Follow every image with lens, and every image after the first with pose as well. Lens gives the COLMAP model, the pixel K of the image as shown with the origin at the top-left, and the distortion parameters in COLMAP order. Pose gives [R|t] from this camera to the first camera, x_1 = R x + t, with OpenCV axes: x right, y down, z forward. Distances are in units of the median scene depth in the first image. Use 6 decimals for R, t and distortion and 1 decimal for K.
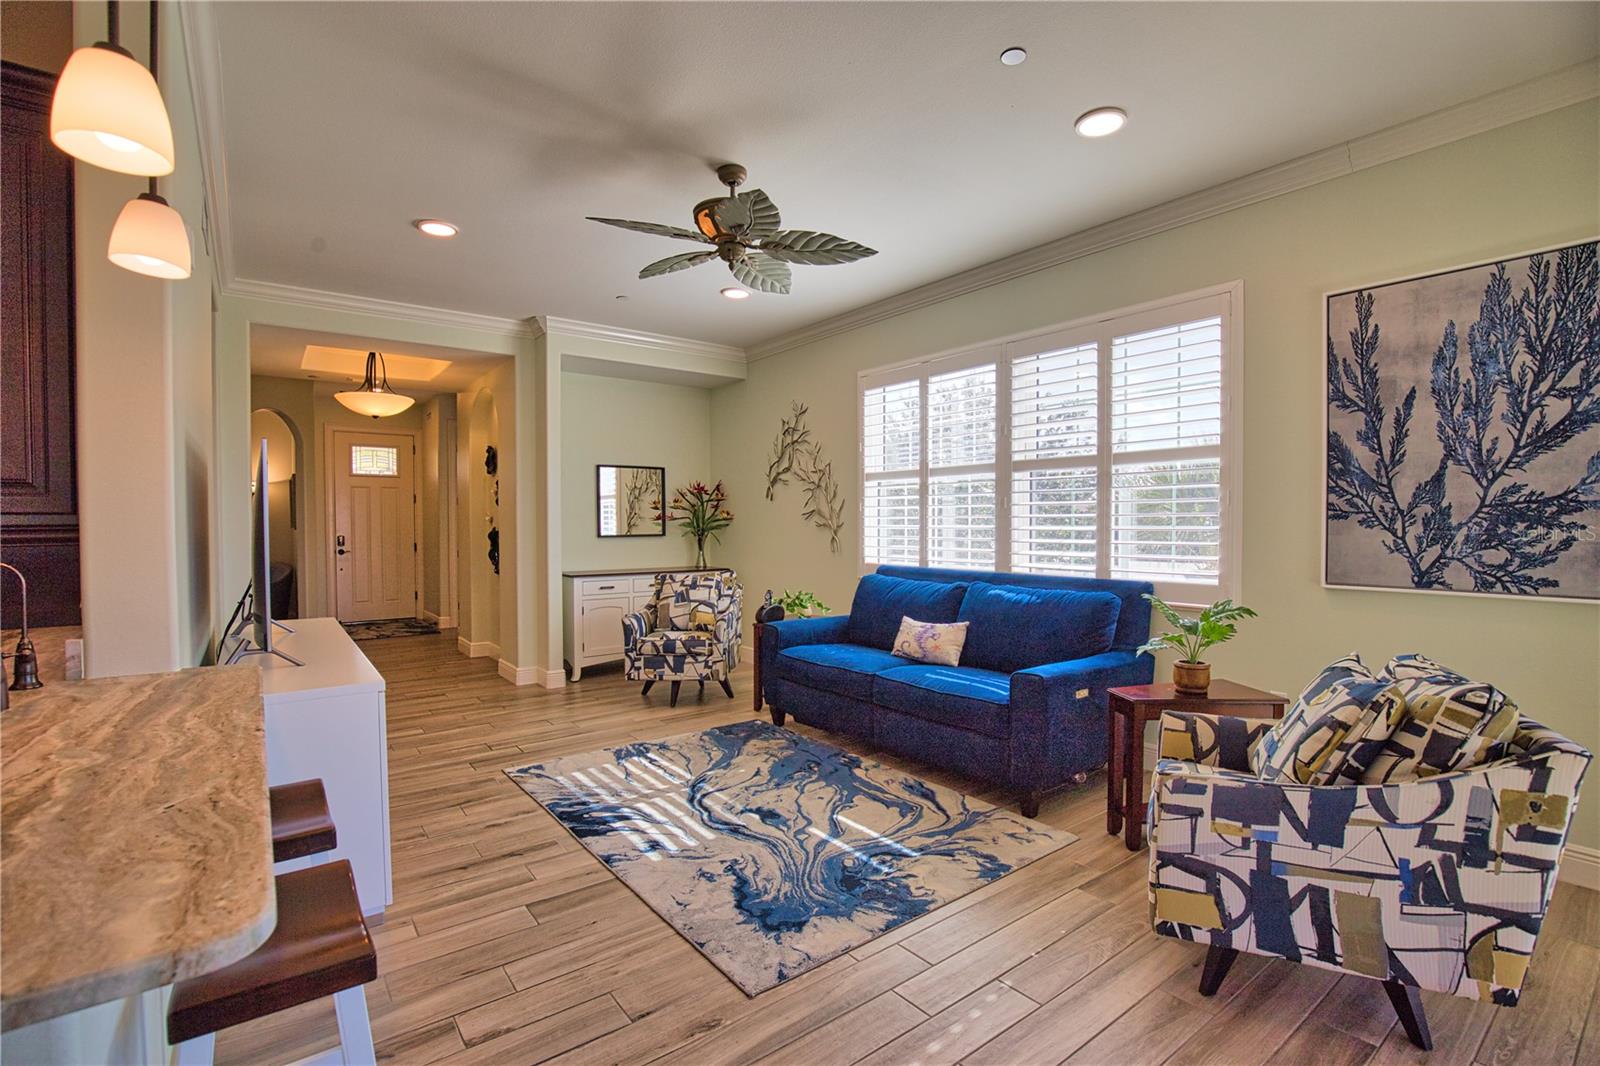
lens RADIAL K [[731.0, 0, 801.4], [0, 731.0, 541.8], [0, 0, 1]] dist [-0.031858, 0.003912]
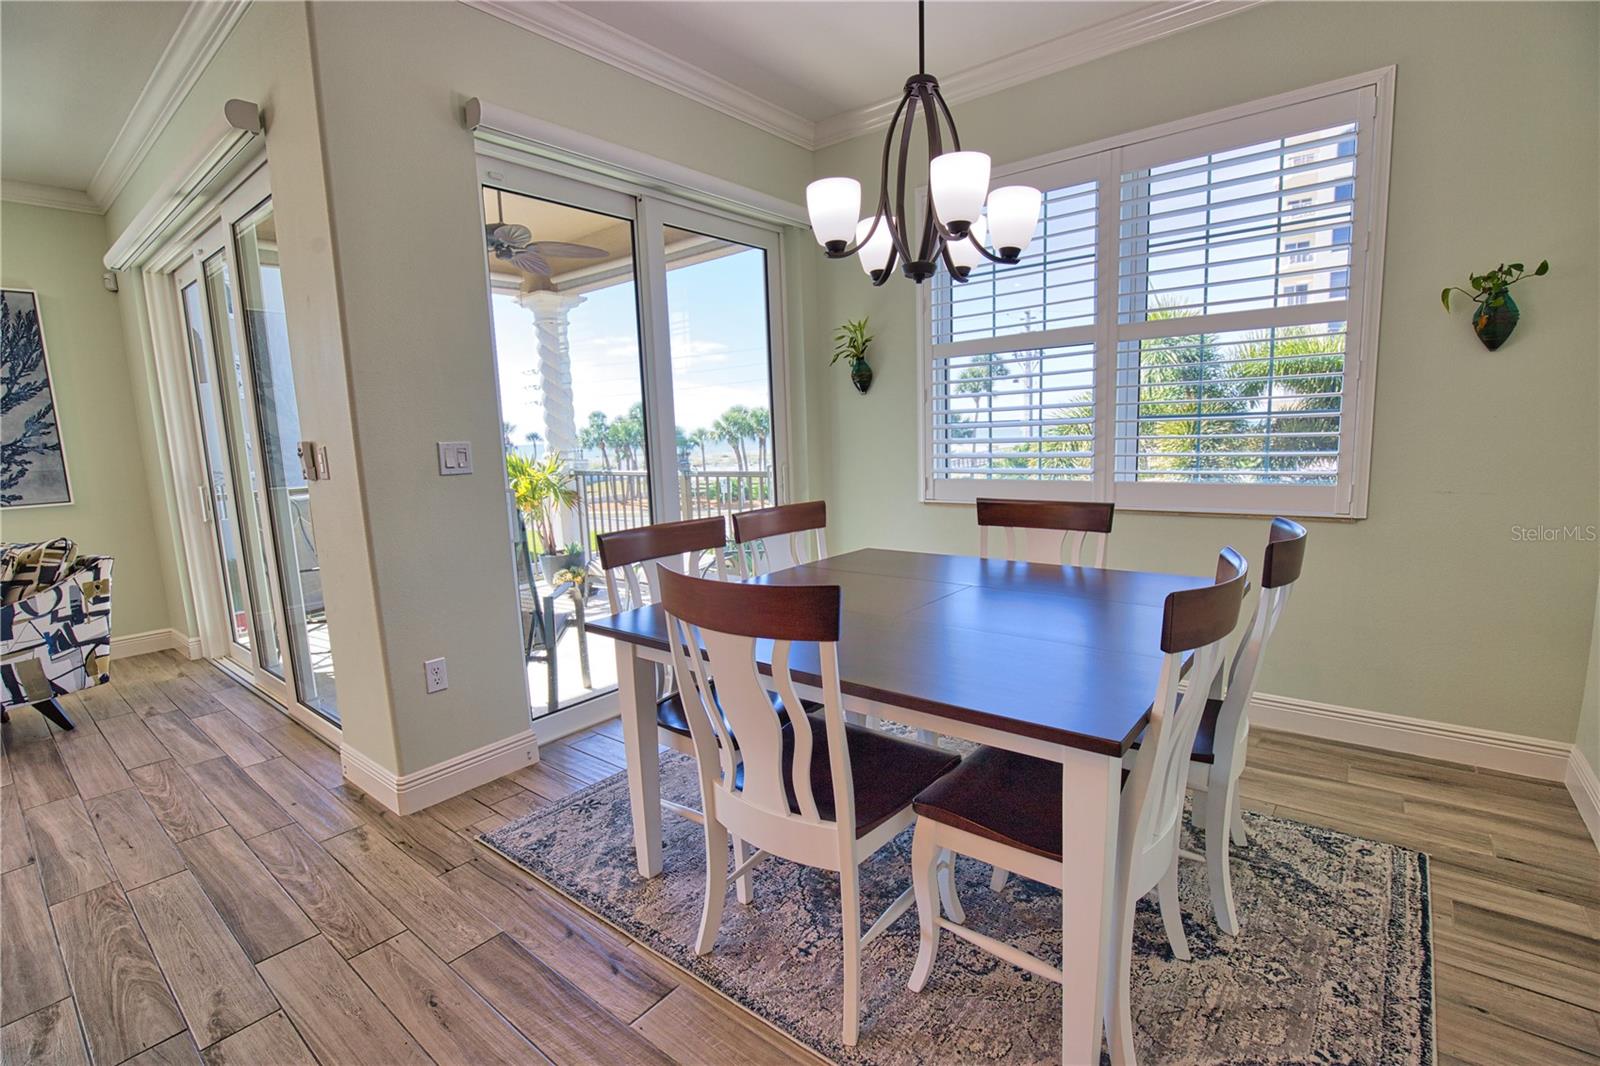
lens RADIAL K [[731.0, 0, 801.9], [0, 731.0, 544.8], [0, 0, 1]] dist [-0.031858, 0.003912]
pose [[-0.233065, -0.137137, 0.962743, -1.484527], [0.058562, 0.986231, 0.154660, 0.030206], [-0.970696, 0.092426, -0.221825, -0.607436]]
